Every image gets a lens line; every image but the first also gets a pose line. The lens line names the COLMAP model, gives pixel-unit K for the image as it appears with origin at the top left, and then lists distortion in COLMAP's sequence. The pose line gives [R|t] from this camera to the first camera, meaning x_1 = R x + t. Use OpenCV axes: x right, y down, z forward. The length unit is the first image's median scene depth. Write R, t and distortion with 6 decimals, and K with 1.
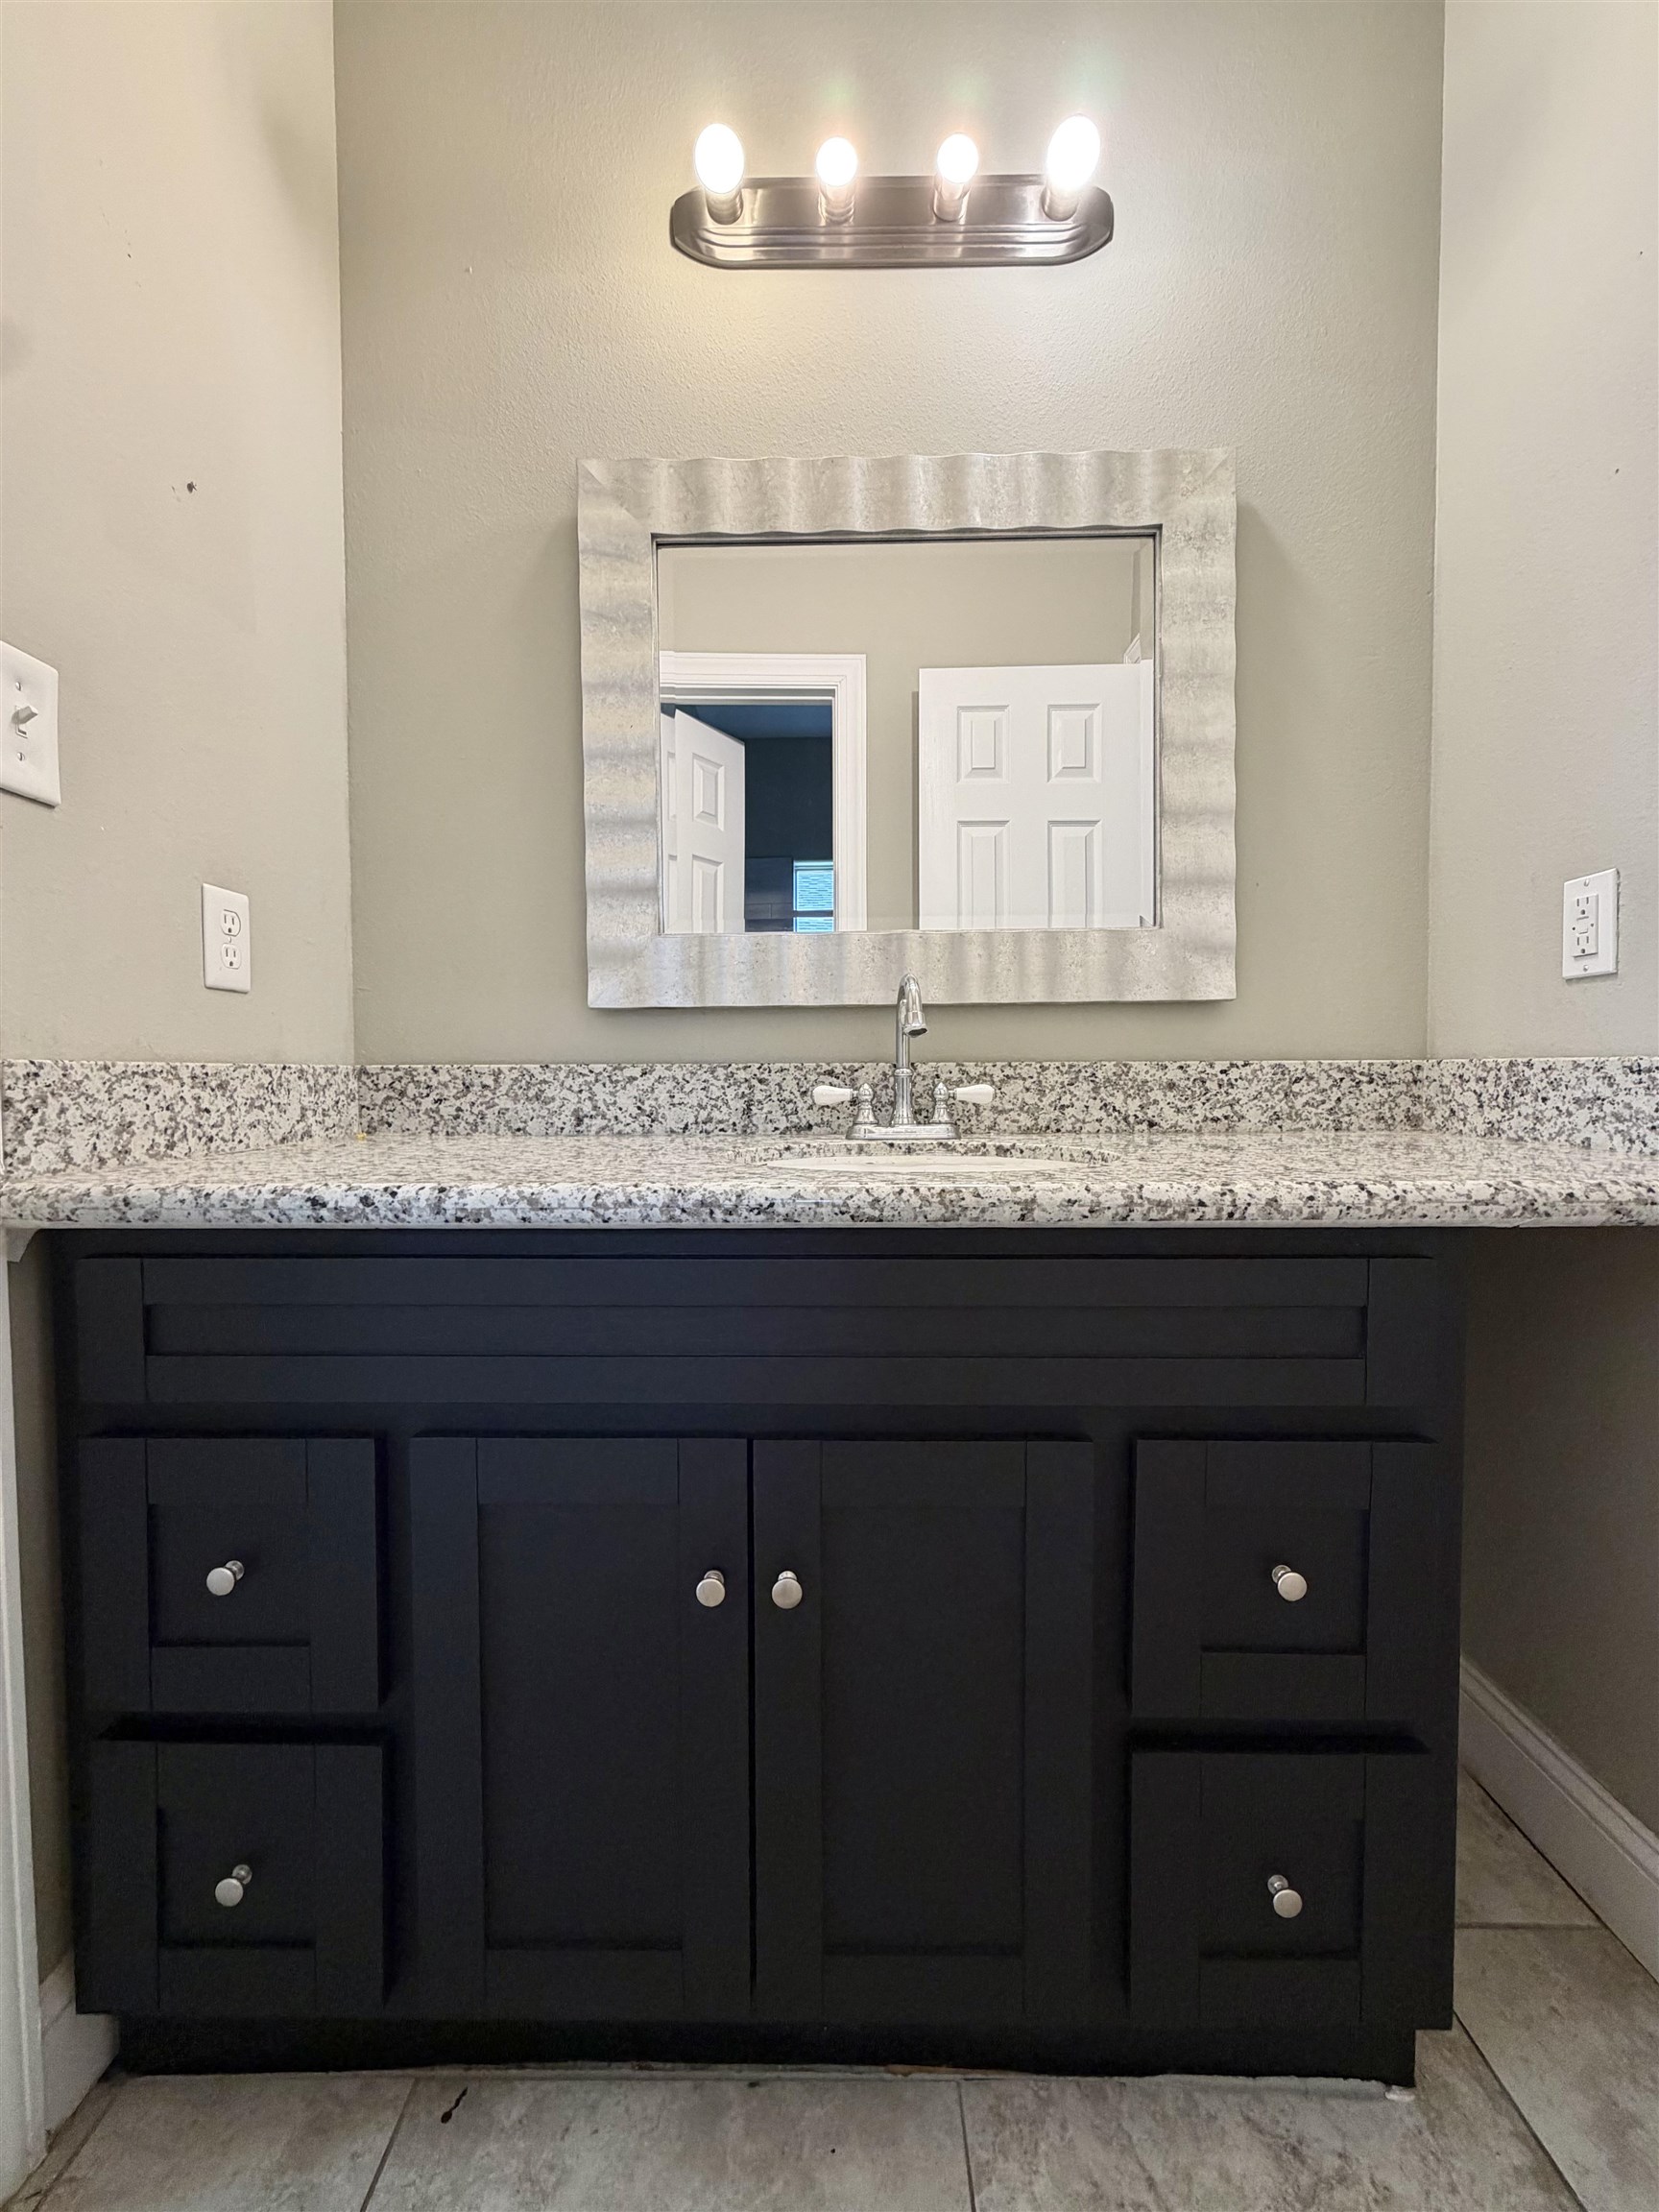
lens RADIAL K [[882.9, 0, 827.4], [0, 882.9, 1100.4], [0, 0, 1]] dist [-0.000757, 0.000476]
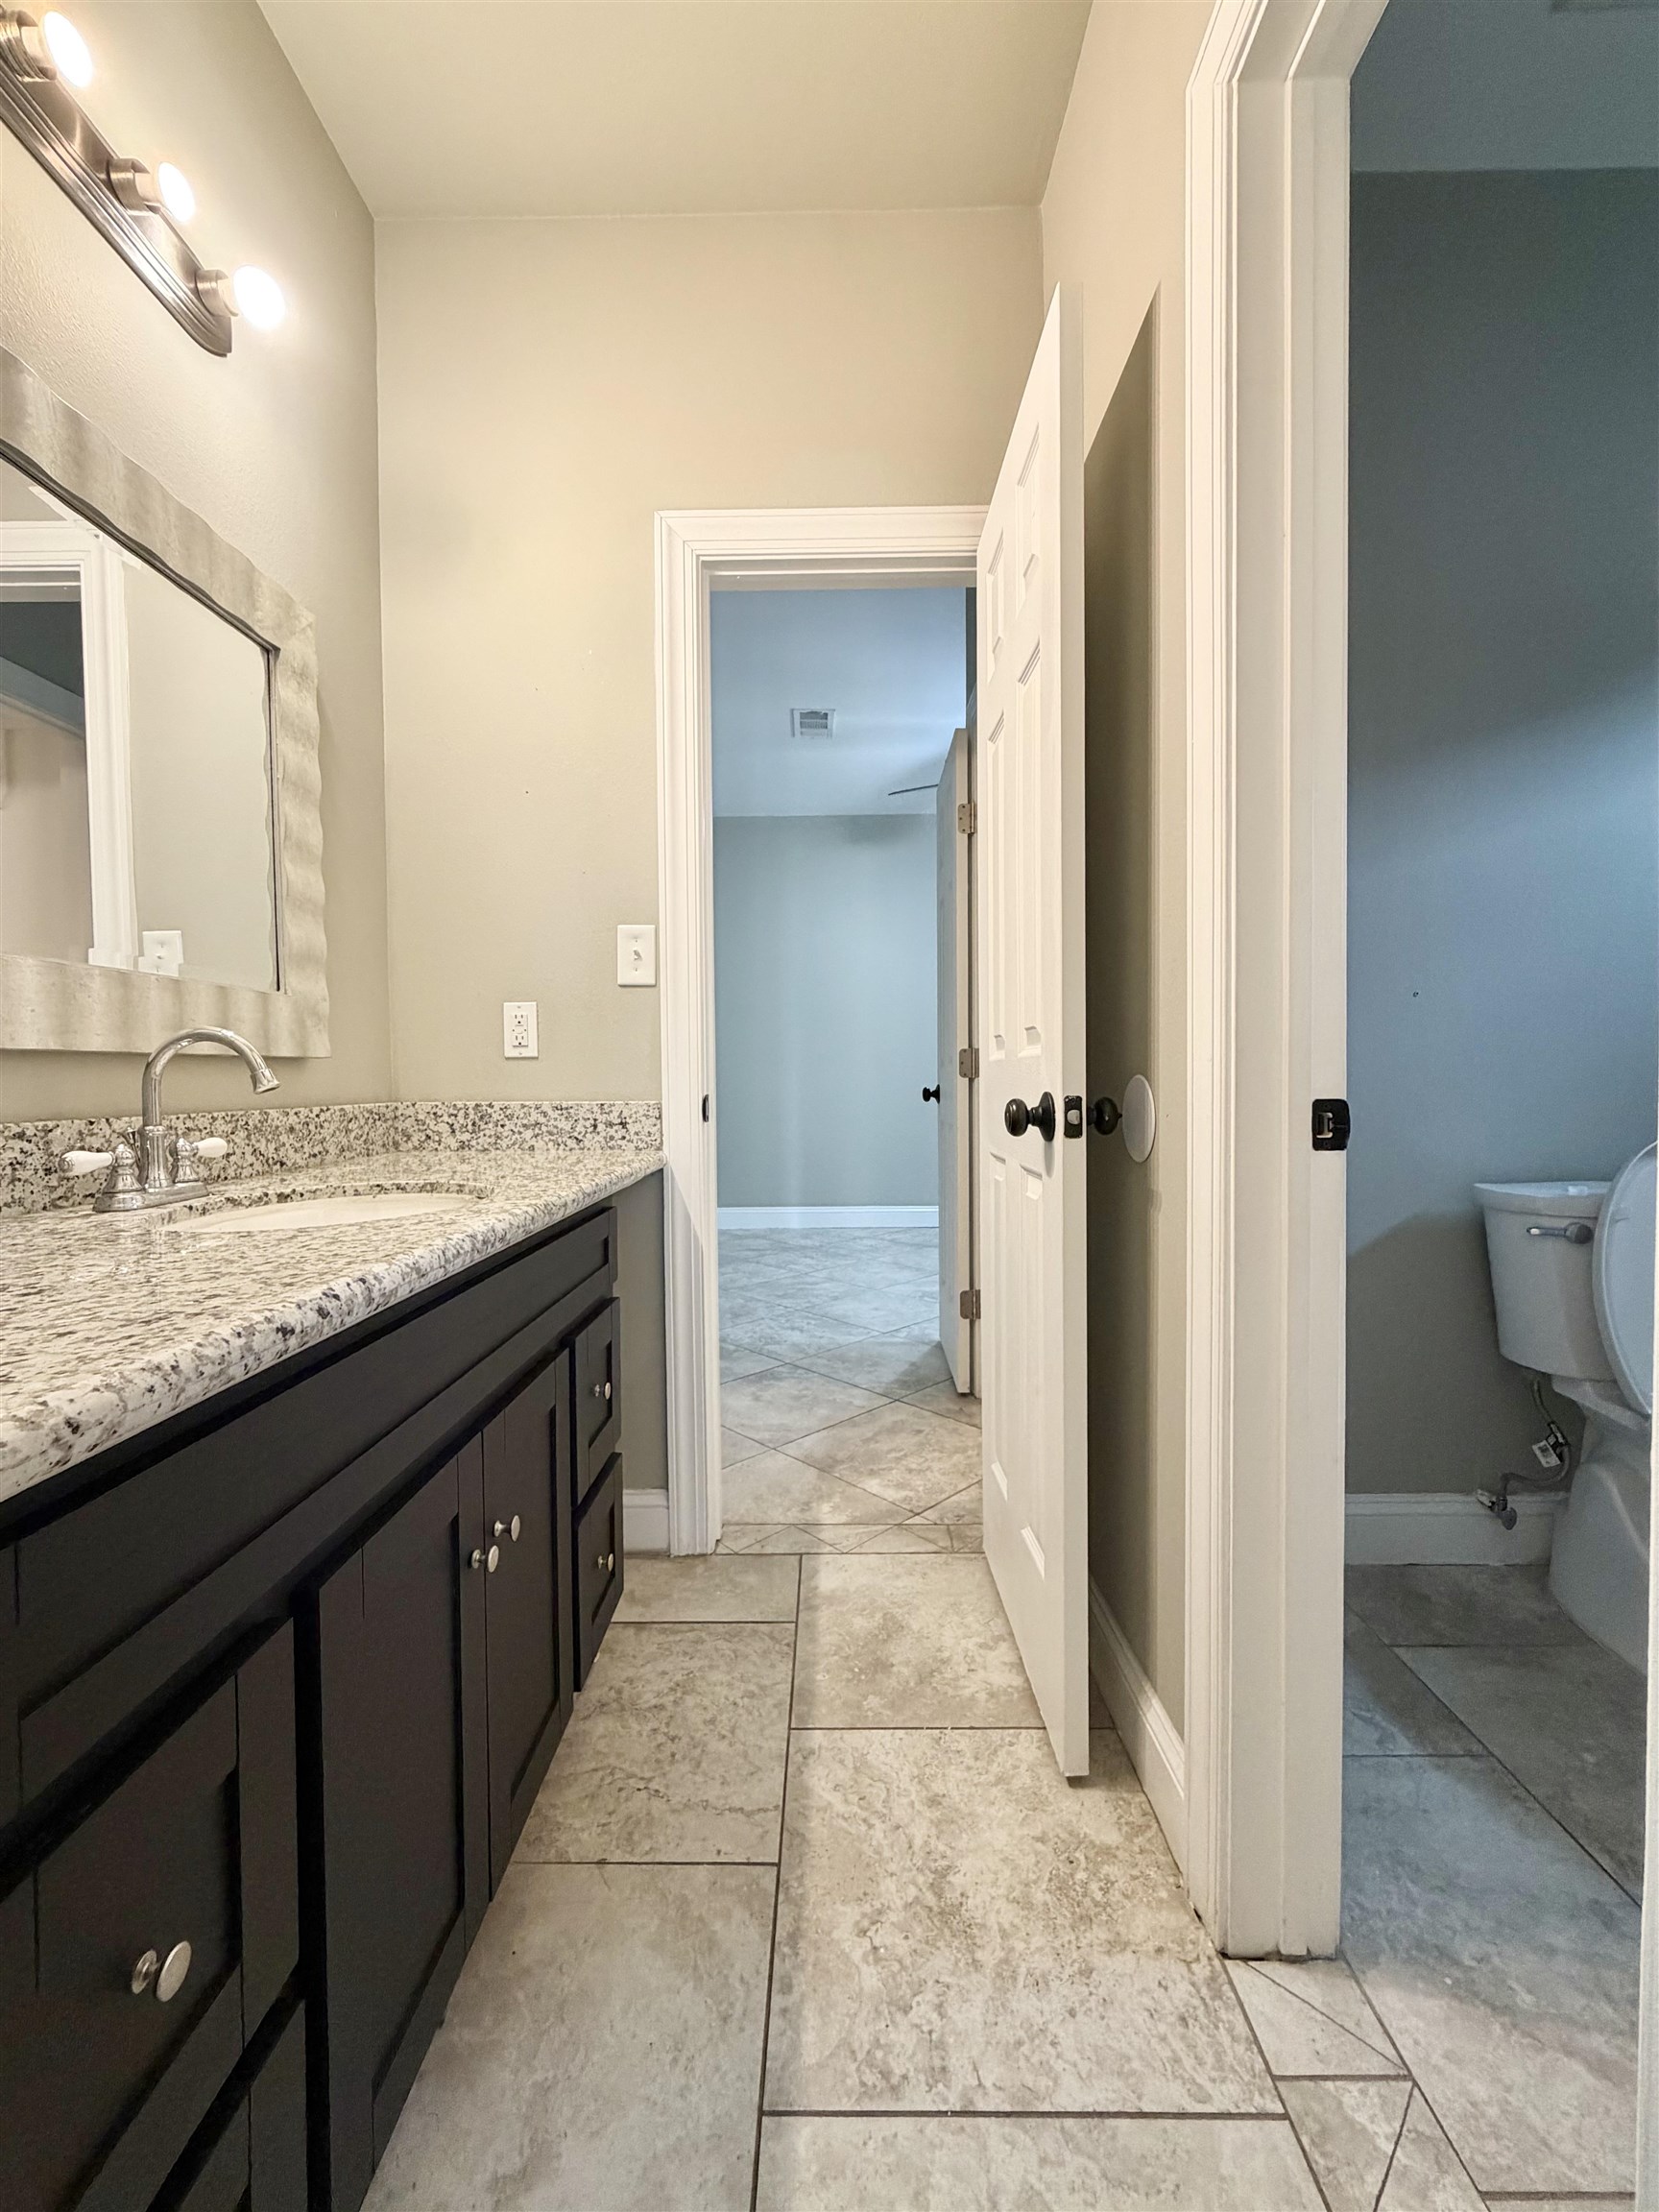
lens RADIAL K [[882.9, 0, 827.4], [0, 882.9, 1100.4], [0, 0, 1]] dist [-0.000757, 0.000476]
pose [[0.001161, -0.019237, 0.999814, -0.789280], [0.041844, 0.998940, 0.019172, -0.048635], [-0.999123, 0.041814, 0.001965, 0.296099]]
